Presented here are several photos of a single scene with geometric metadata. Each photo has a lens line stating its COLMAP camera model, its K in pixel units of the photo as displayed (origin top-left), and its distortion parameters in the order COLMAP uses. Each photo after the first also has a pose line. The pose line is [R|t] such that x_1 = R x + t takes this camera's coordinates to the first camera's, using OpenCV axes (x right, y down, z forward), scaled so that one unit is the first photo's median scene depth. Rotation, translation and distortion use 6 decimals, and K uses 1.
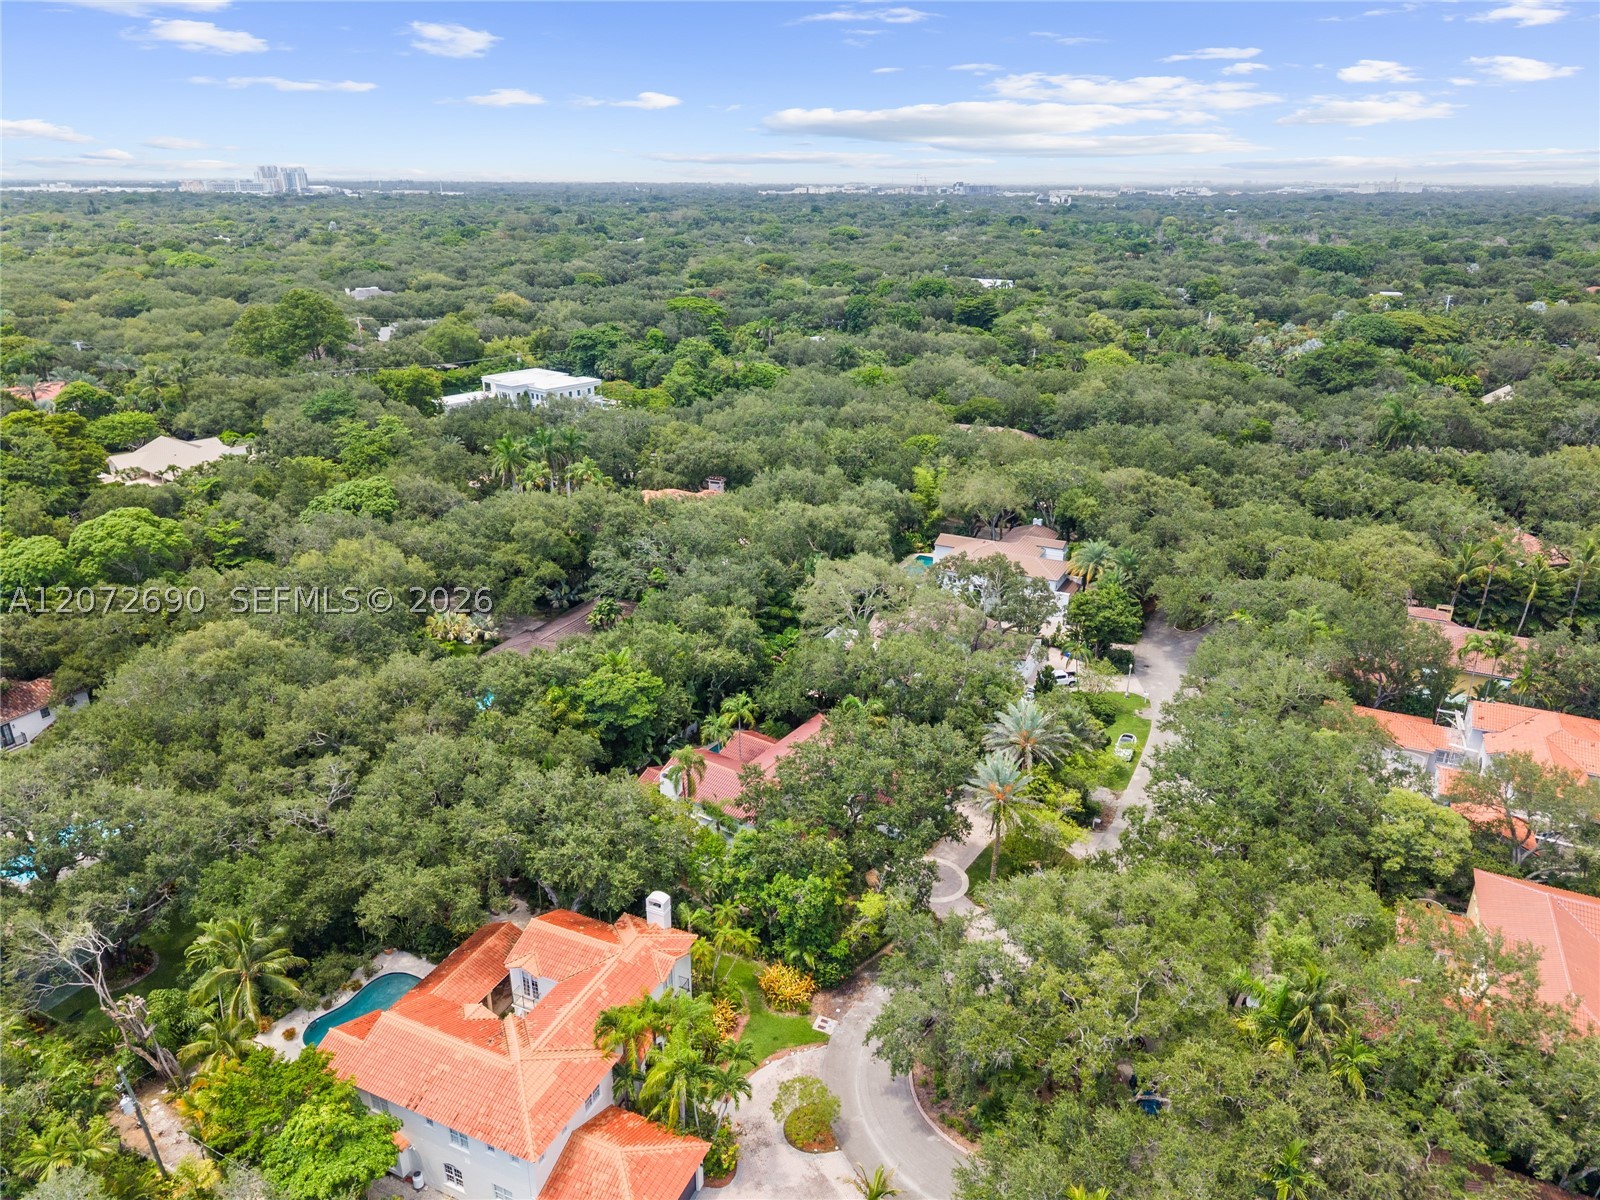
lens RADIAL K [[1095.7, 0, 788.5], [0, 1095.7, 603.7], [0, 0, 1]] dist [0.015208, -0.016119]
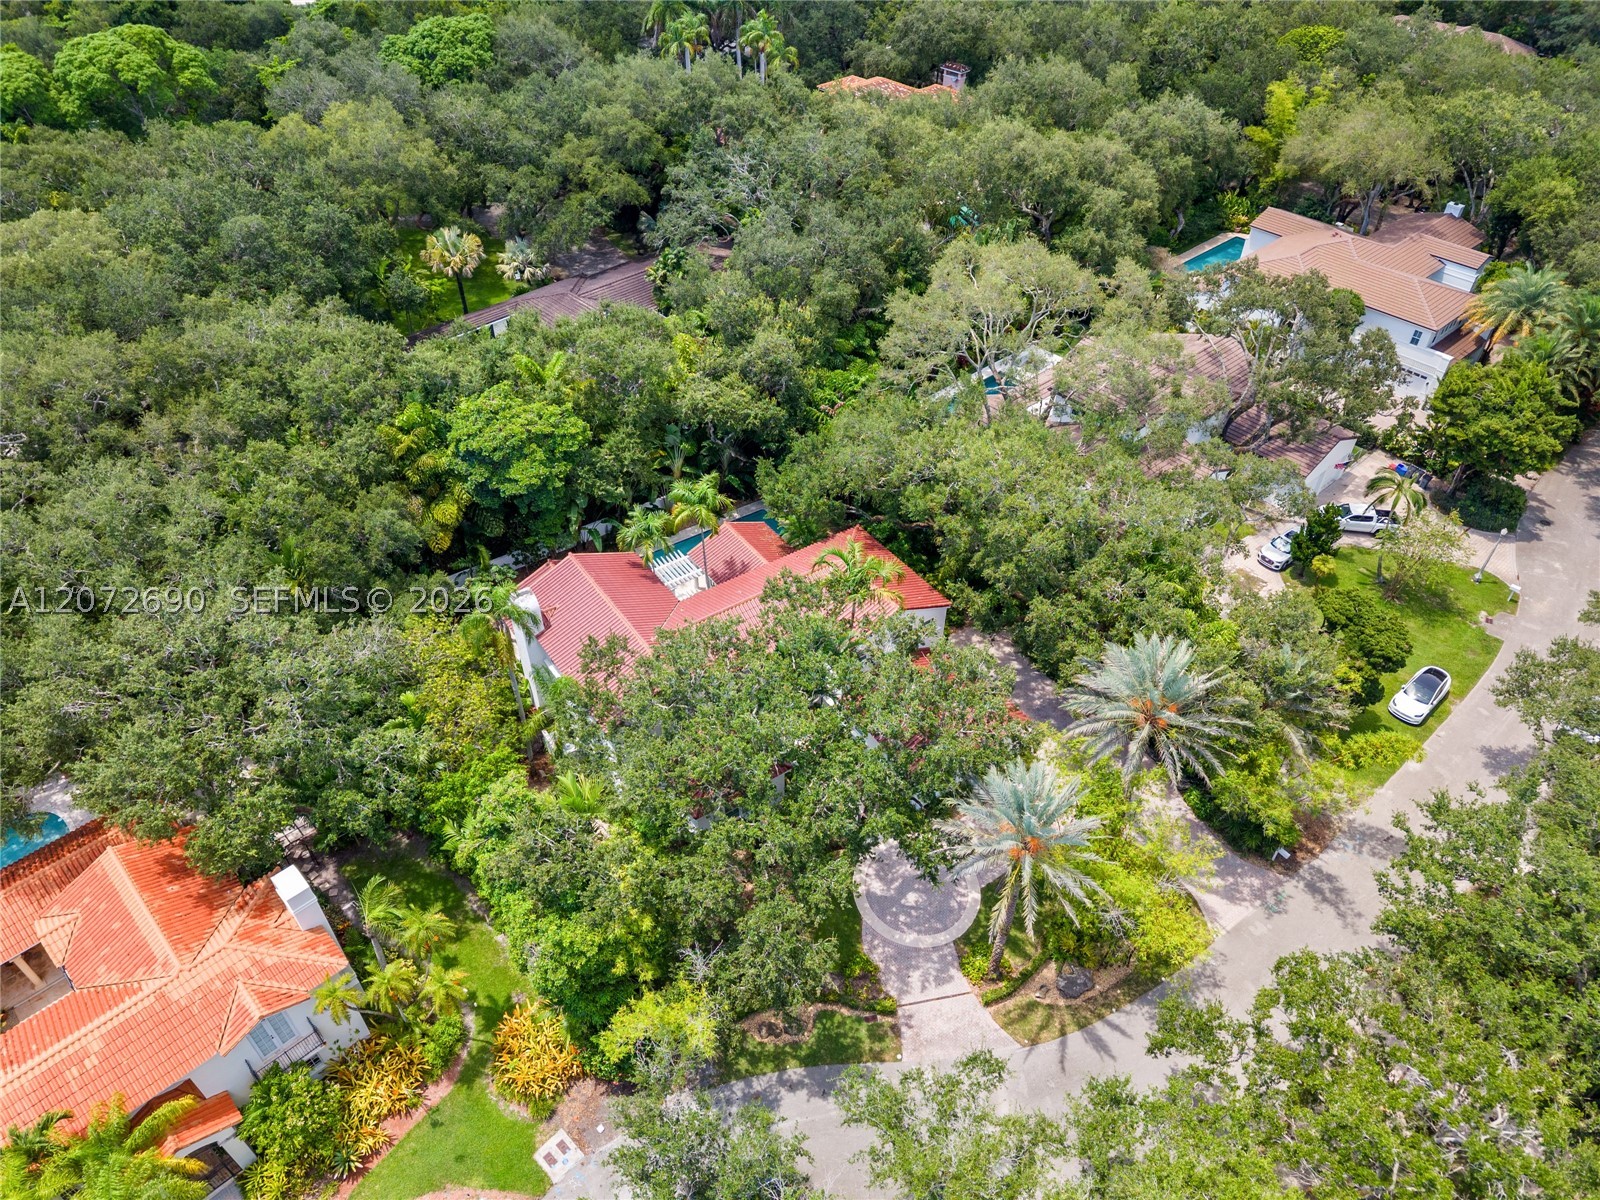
lens RADIAL K [[1095.7, 0, 788.5], [0, 1095.7, 603.7], [0, 0, 1]] dist [0.015208, -0.016119]
pose [[0.931153, 0.241549, -0.273145, 0.125642], [-0.134611, 0.923910, 0.358149, -0.049534], [0.338872, -0.296724, 0.892816, 0.348622]]
